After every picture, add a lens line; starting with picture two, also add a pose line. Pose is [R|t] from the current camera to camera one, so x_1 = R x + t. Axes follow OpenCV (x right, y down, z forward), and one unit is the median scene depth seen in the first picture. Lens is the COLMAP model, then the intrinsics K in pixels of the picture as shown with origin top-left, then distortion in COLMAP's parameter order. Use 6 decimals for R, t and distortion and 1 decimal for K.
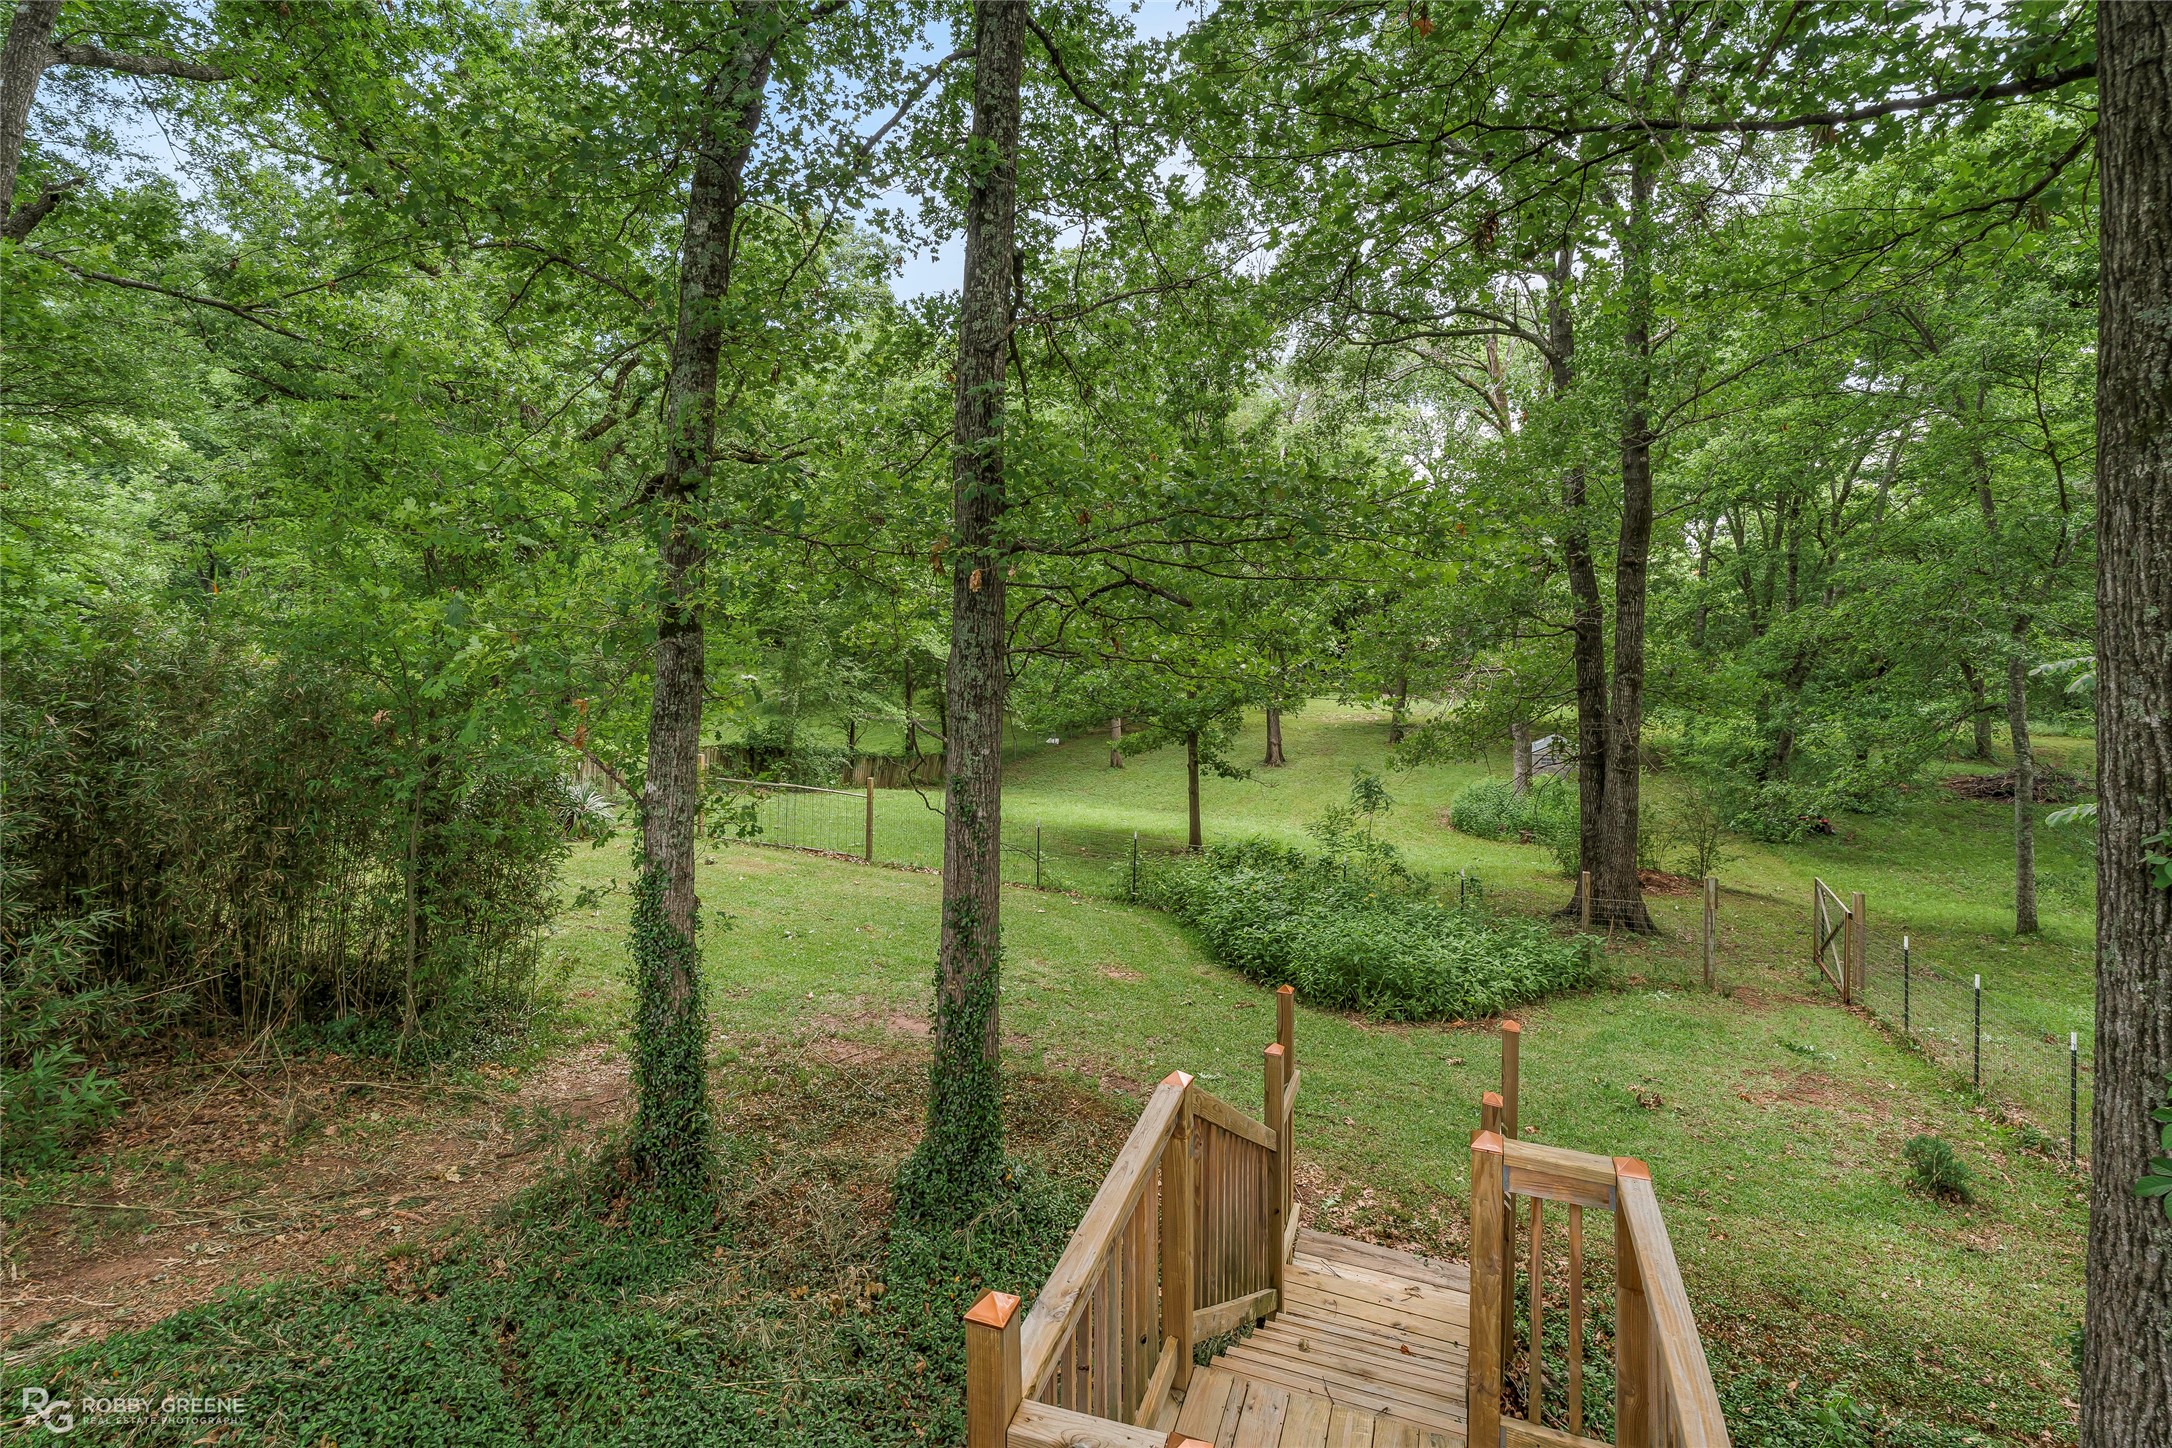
lens RADIAL K [[997.9, 0, 1093.4], [0, 997.9, 545.9], [0, 0, 1]] dist [-0.004857, 0.003173]
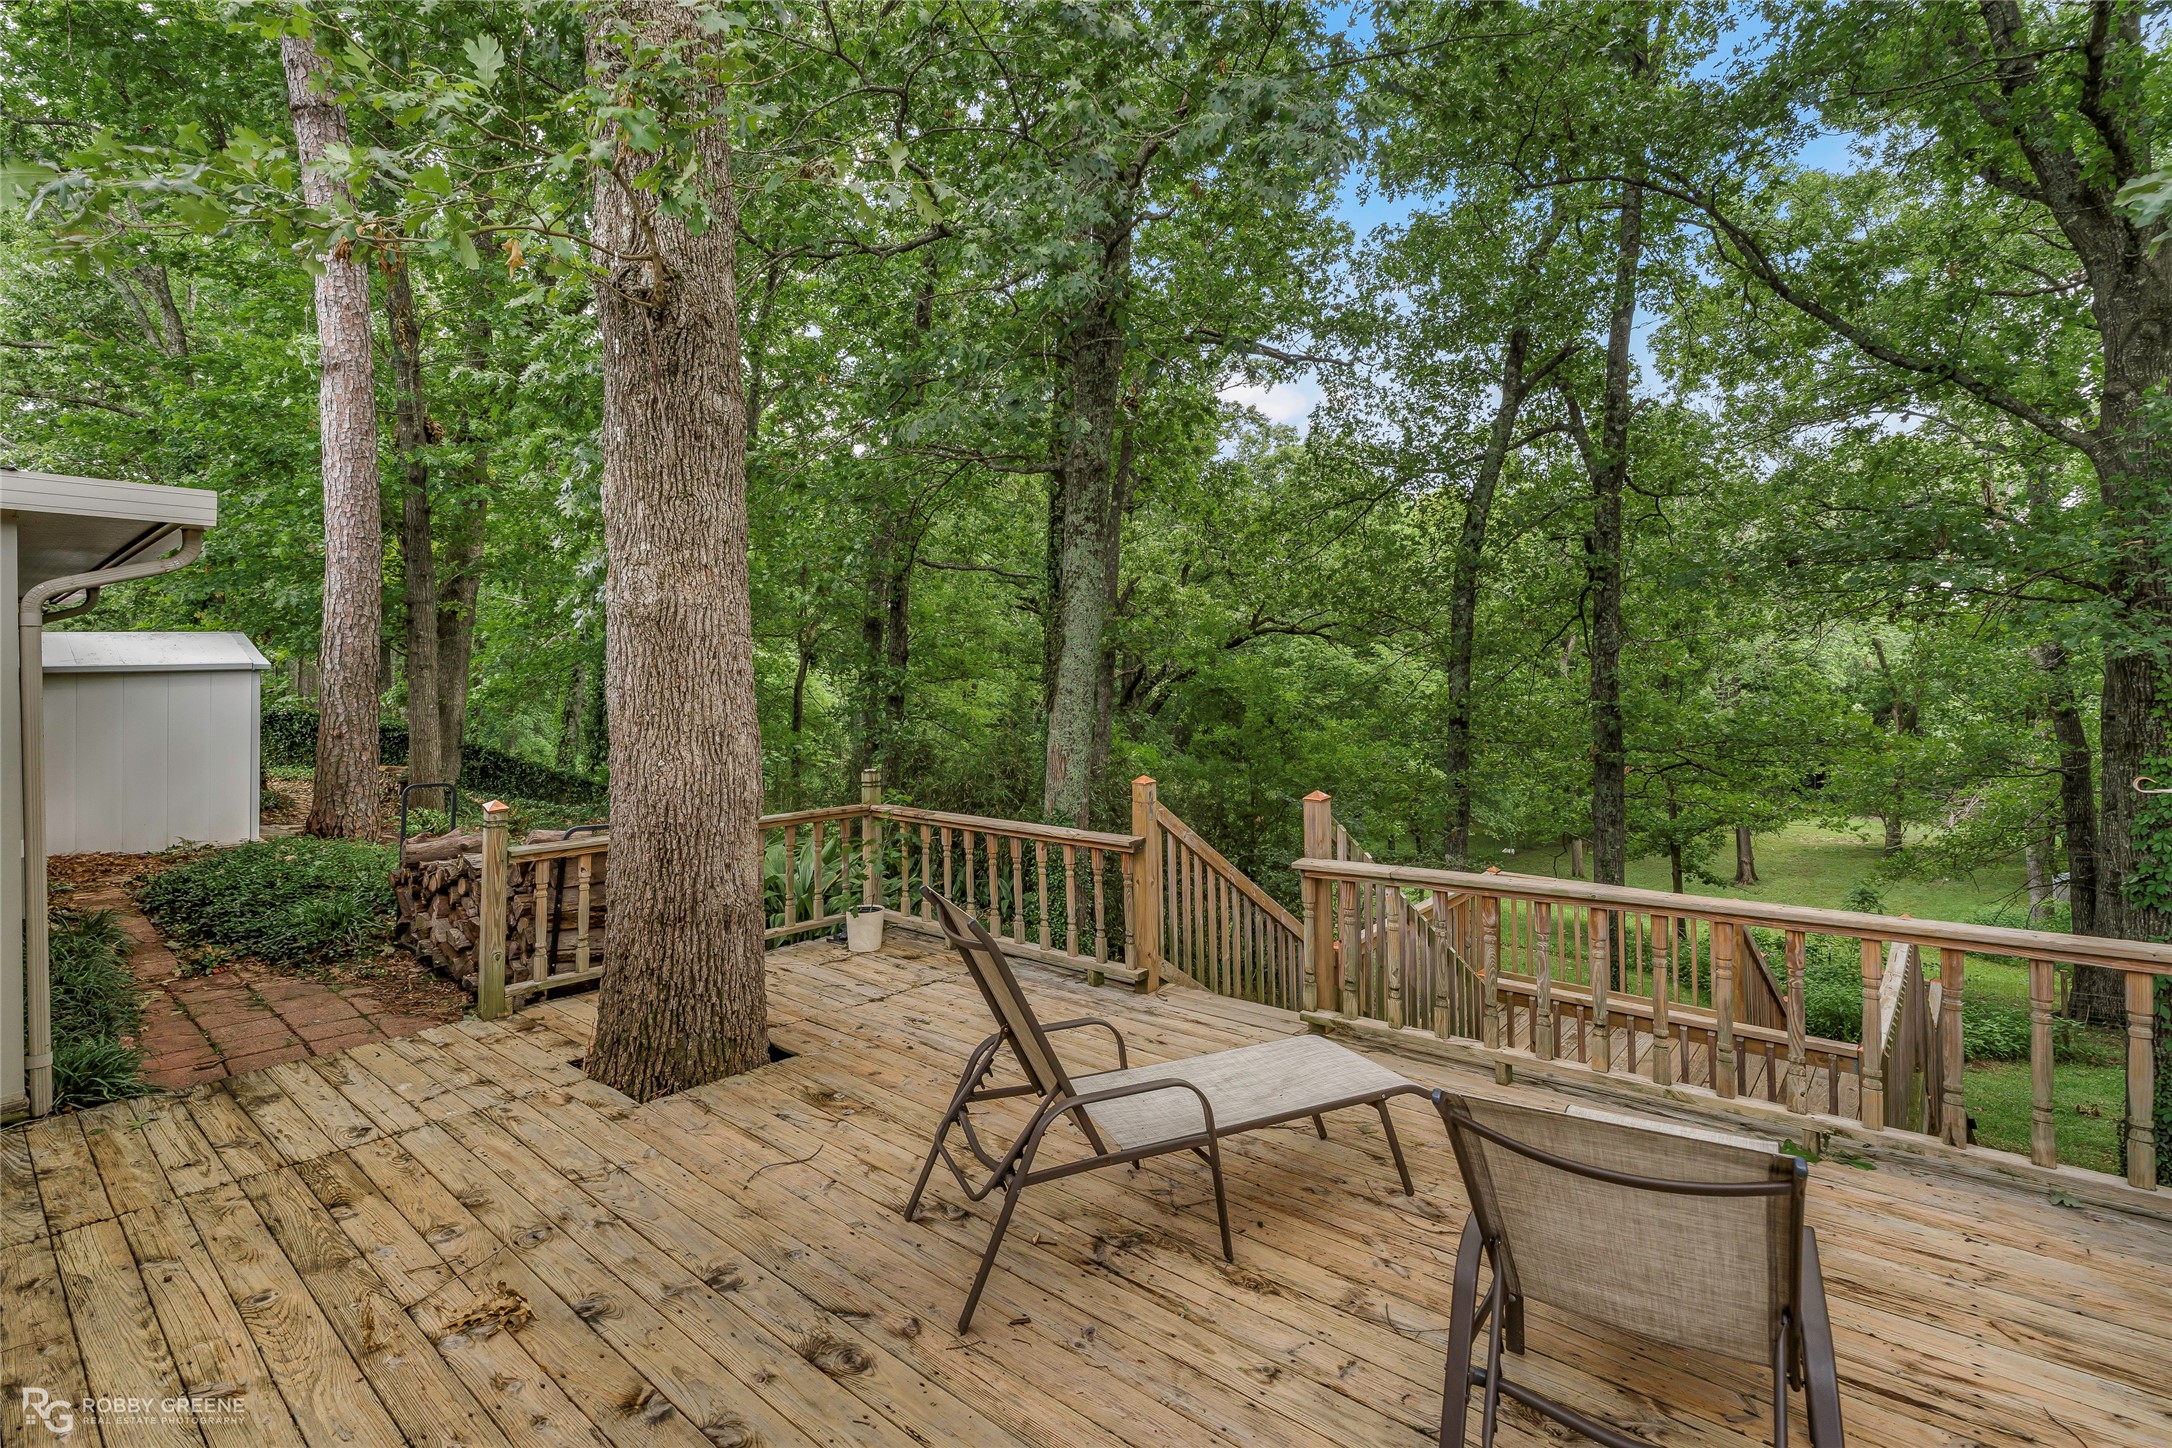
lens RADIAL K [[1039.3, 0, 1095.1], [0, 1039.3, 647.1], [0, 0, 1]] dist [0.008871, -0.000535]
pose [[0.935030, -0.029519, -0.353337, -0.115221], [0.030349, 0.999534, -0.003195, -0.077977], [0.353267, -0.007736, 0.935491, -0.466901]]
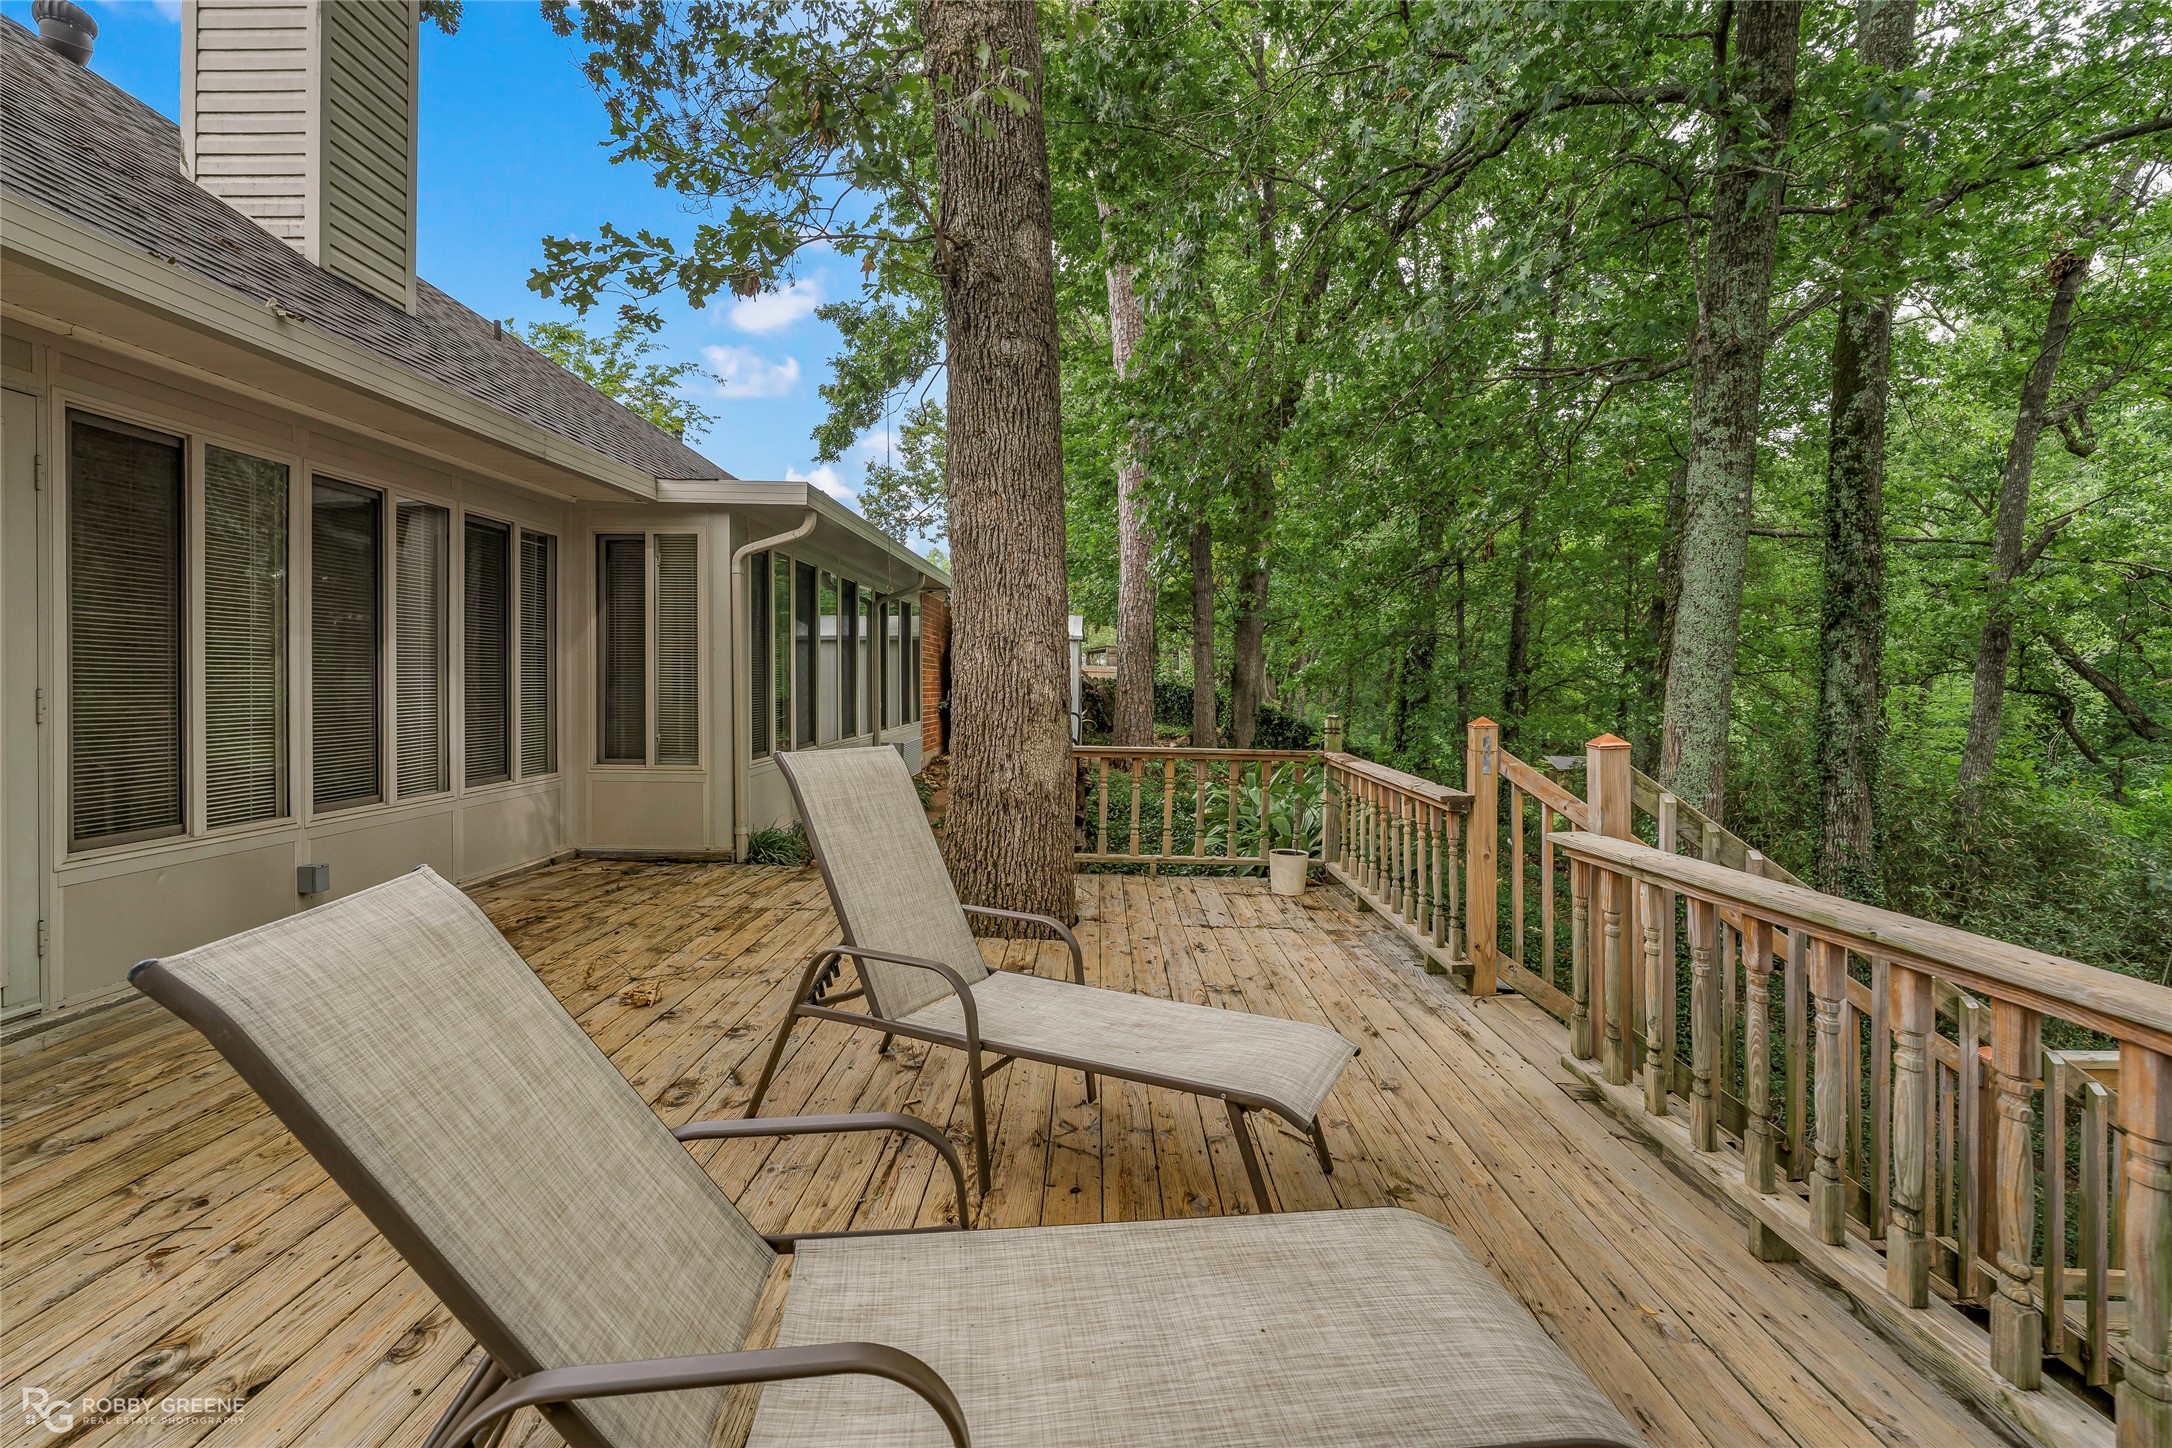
lens RADIAL K [[997.9, 0, 1052.9], [0, 997.9, 675.4], [0, 0, 1]] dist [-0.004857, 0.003173]
pose [[0.313717, -0.004712, -0.949505, -0.033367], [0.008481, 0.999962, -0.002160, -0.052728], [0.949479, -0.007375, 0.313745, -0.349781]]
